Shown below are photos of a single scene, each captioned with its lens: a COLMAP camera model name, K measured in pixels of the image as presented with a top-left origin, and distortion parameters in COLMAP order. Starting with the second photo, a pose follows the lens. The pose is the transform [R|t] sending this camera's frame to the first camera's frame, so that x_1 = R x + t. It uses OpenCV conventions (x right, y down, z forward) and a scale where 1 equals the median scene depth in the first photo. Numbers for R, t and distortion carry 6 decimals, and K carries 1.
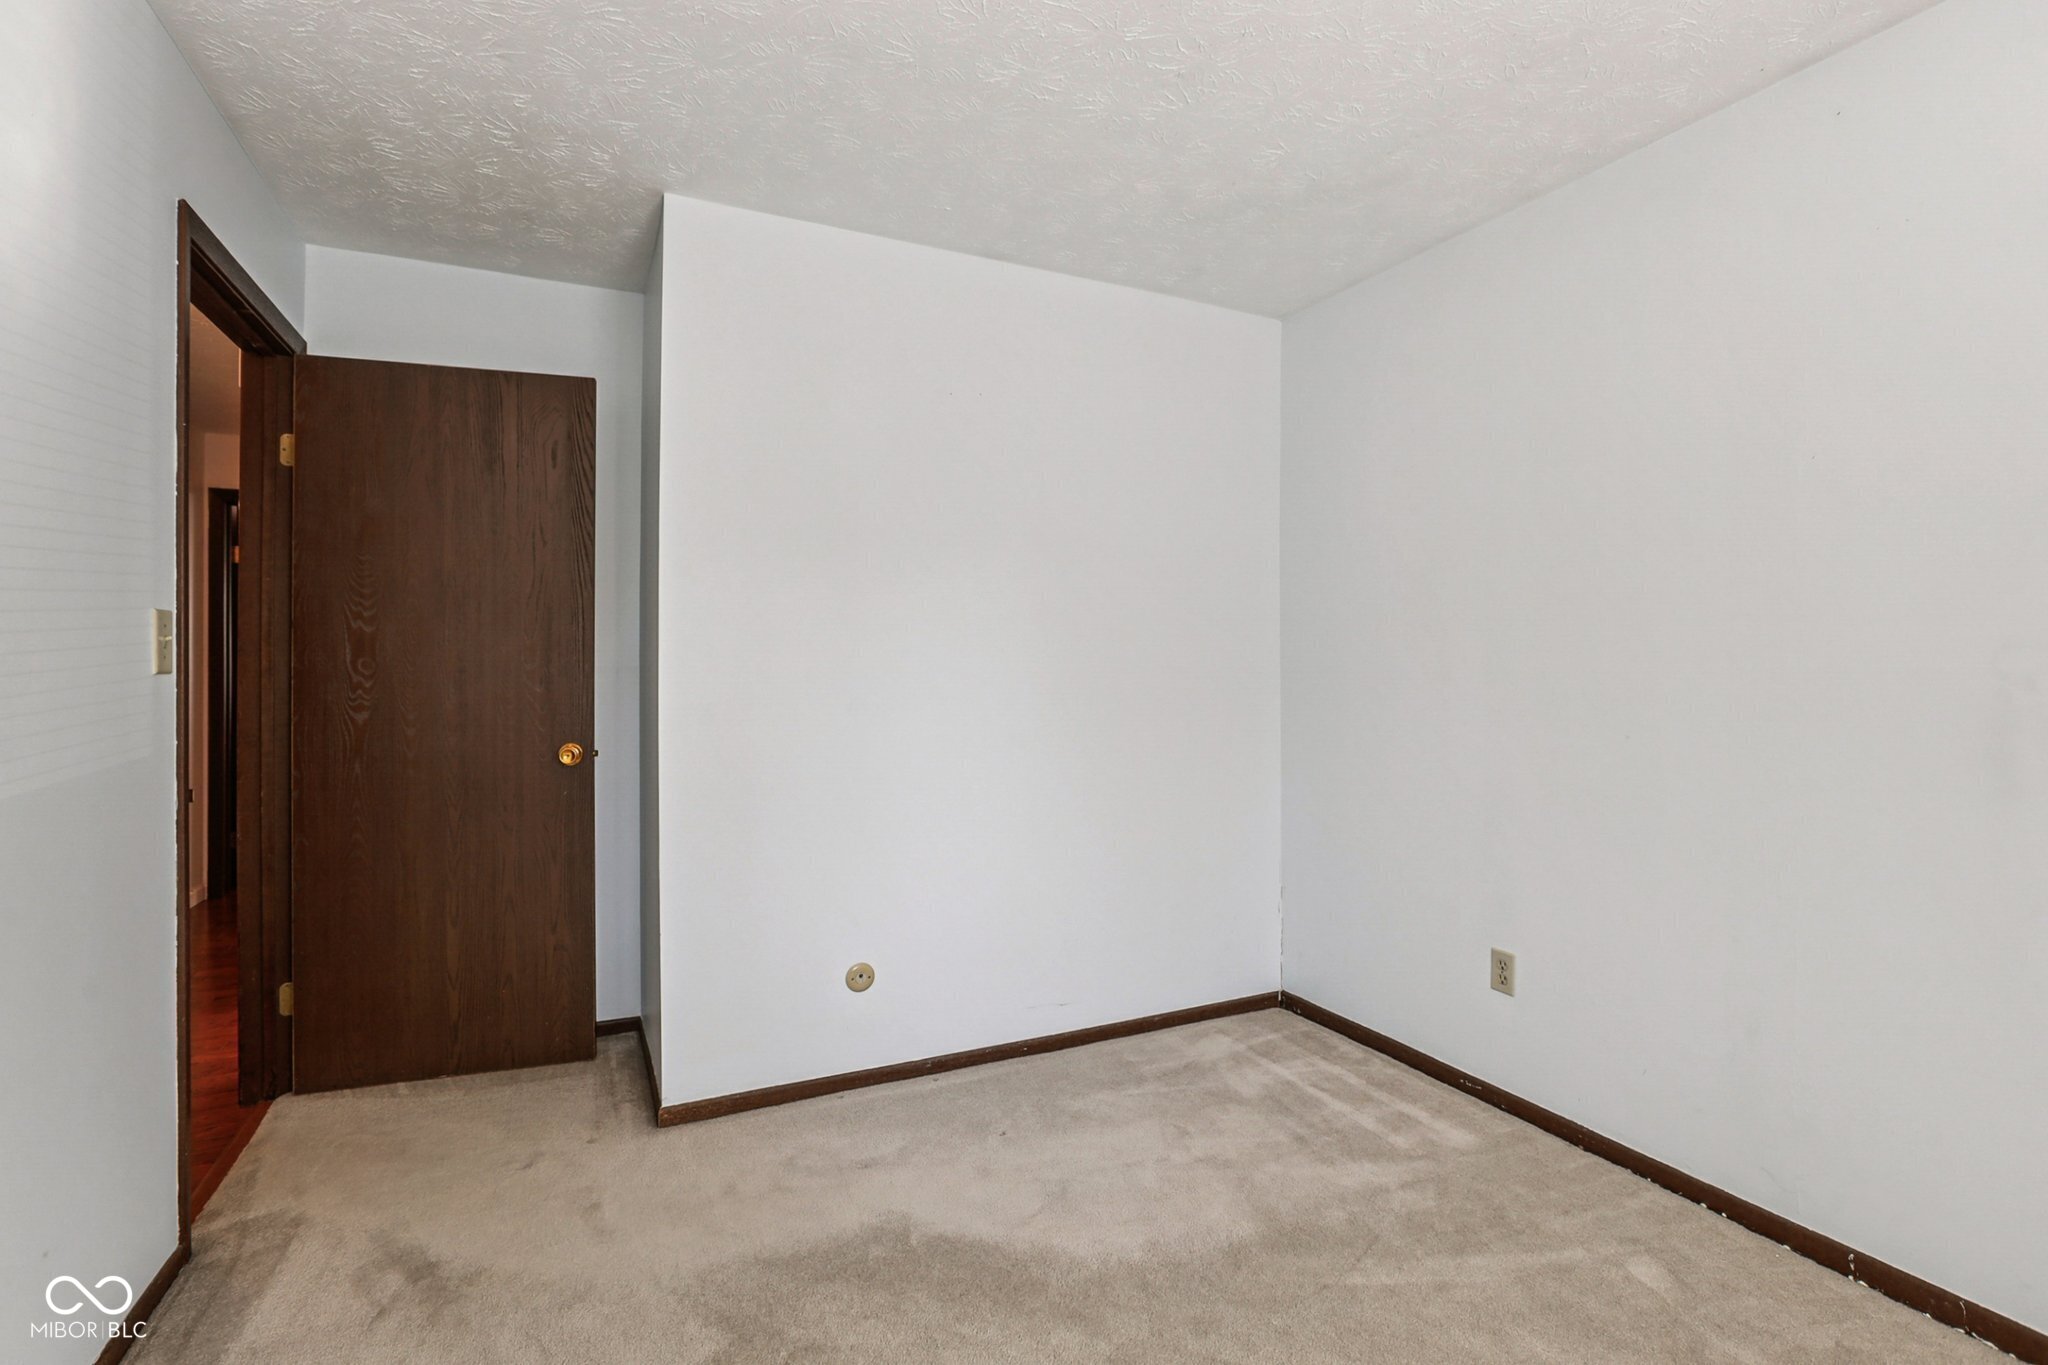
lens RADIAL K [[939.4, 0, 1022.5], [0, 939.4, 669.3], [0, 0, 1]] dist [-0.012796, 0.001210]
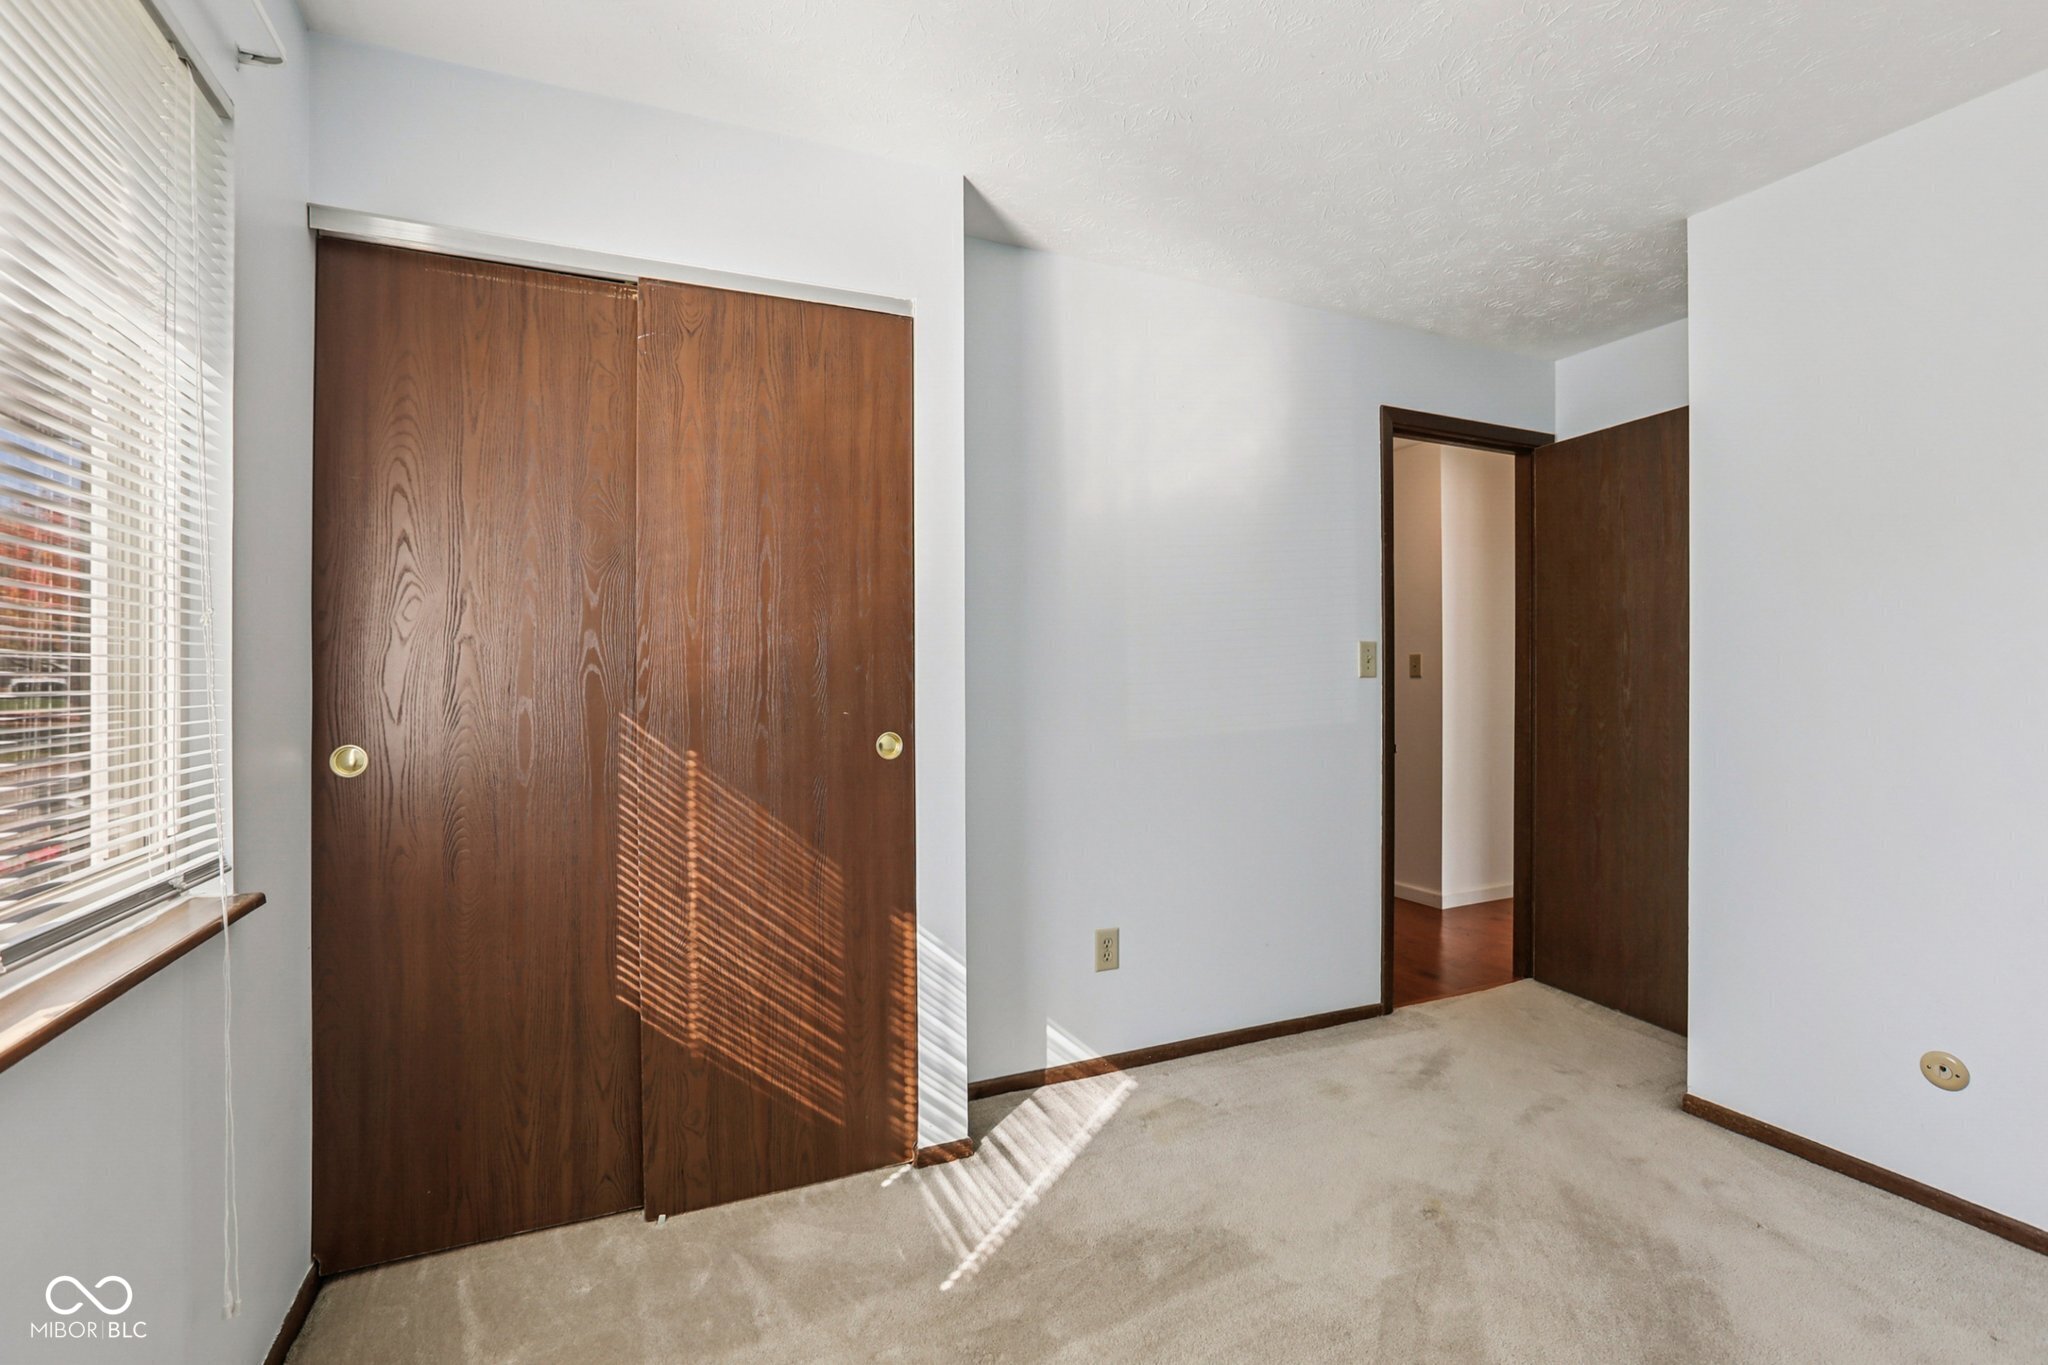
lens RADIAL K [[939.4, 0, 1028.9], [0, 939.4, 679.9], [0, 0, 1]] dist [-0.012796, 0.001210]
pose [[-0.019115, 0.003660, -0.999811, 0.667410], [-0.003098, 0.999988, 0.003720, 0.005197], [0.999812, 0.003169, -0.019103, 0.283933]]
